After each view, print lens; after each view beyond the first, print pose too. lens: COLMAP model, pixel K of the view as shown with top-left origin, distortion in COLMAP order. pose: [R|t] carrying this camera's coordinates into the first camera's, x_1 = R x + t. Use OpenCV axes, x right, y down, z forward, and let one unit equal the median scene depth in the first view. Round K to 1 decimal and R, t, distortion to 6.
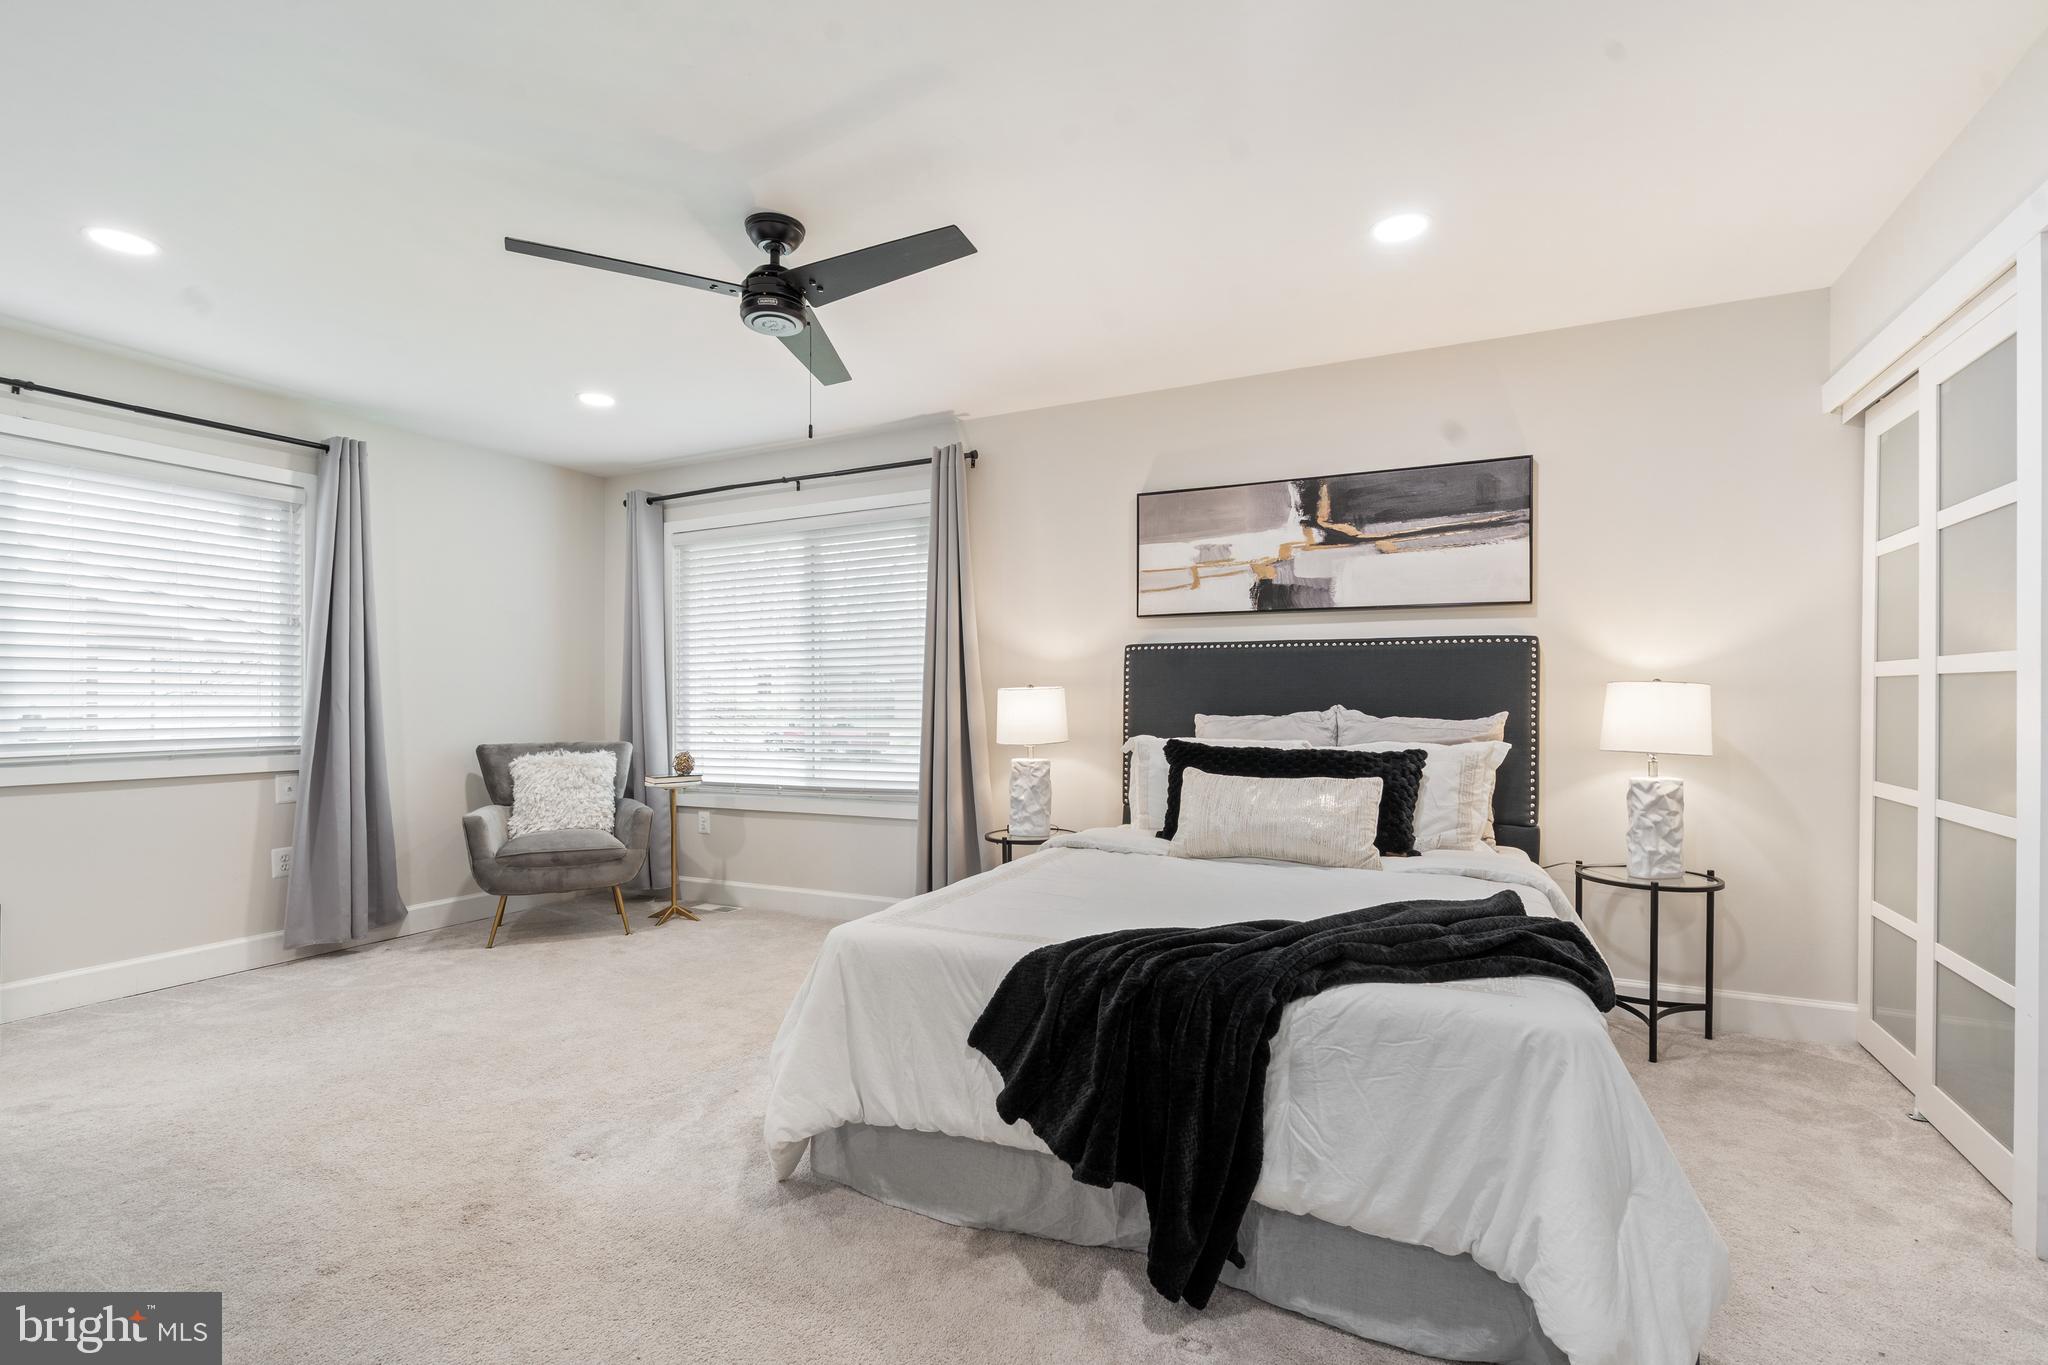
lens RADIAL K [[933.5, 0, 1017.9], [0, 933.5, 709.2], [0, 0, 1]] dist [-0.008143, 0.003373]
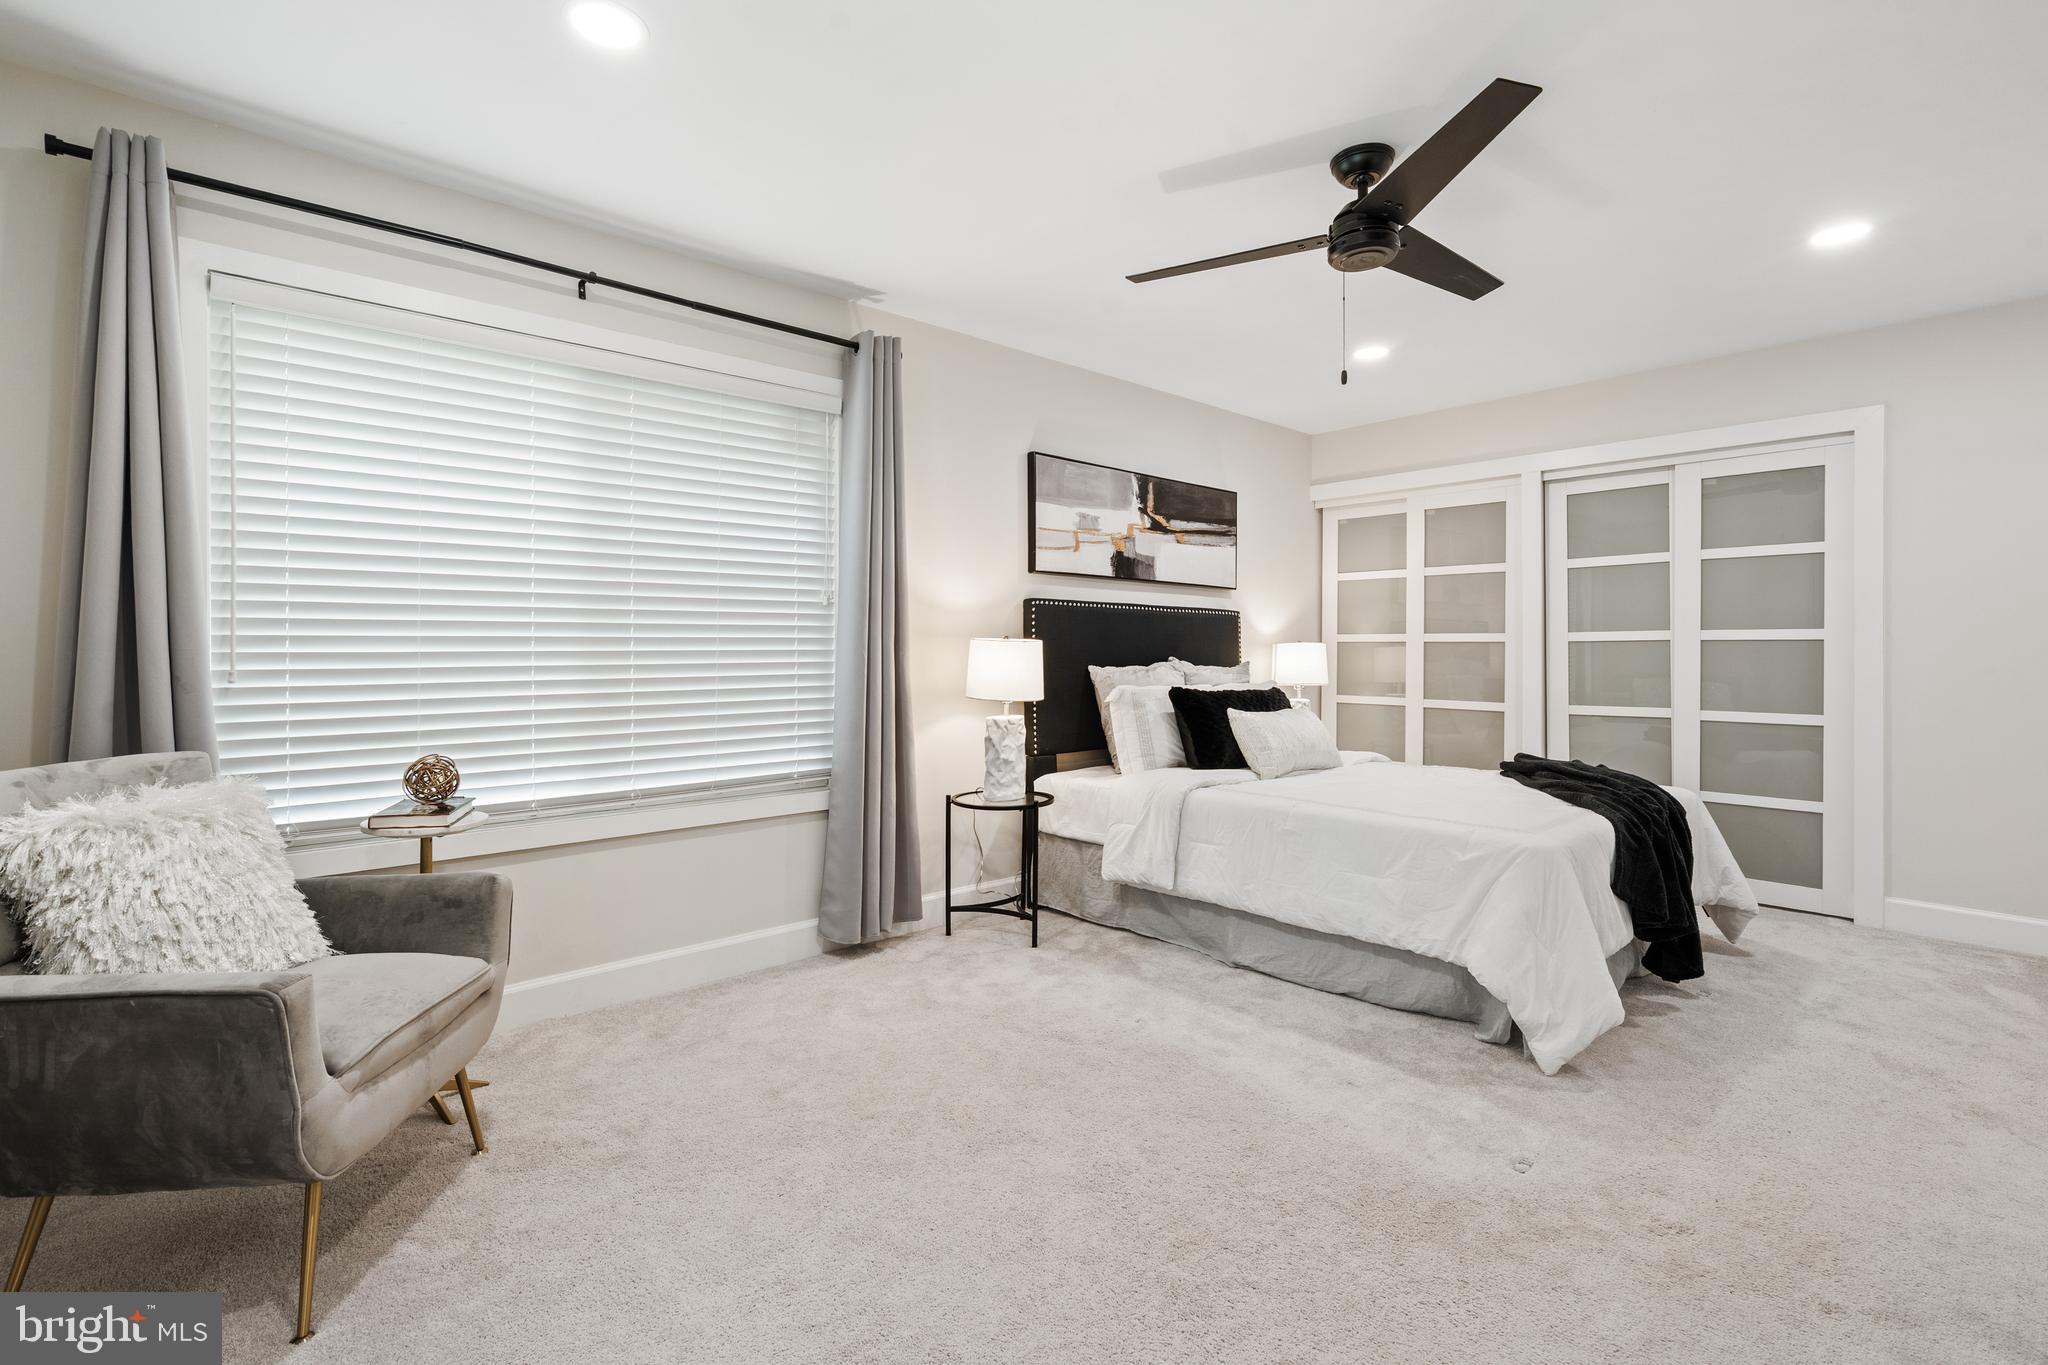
lens RADIAL K [[933.5, 0, 1066.8], [0, 933.5, 647.7], [0, 0, 1]] dist [-0.008143, 0.003373]
pose [[0.359544, 0.011230, 0.933061, -0.869006], [0.010123, 0.999822, -0.015934, 0.000997], [-0.933073, 0.015174, 0.359366, 0.647174]]
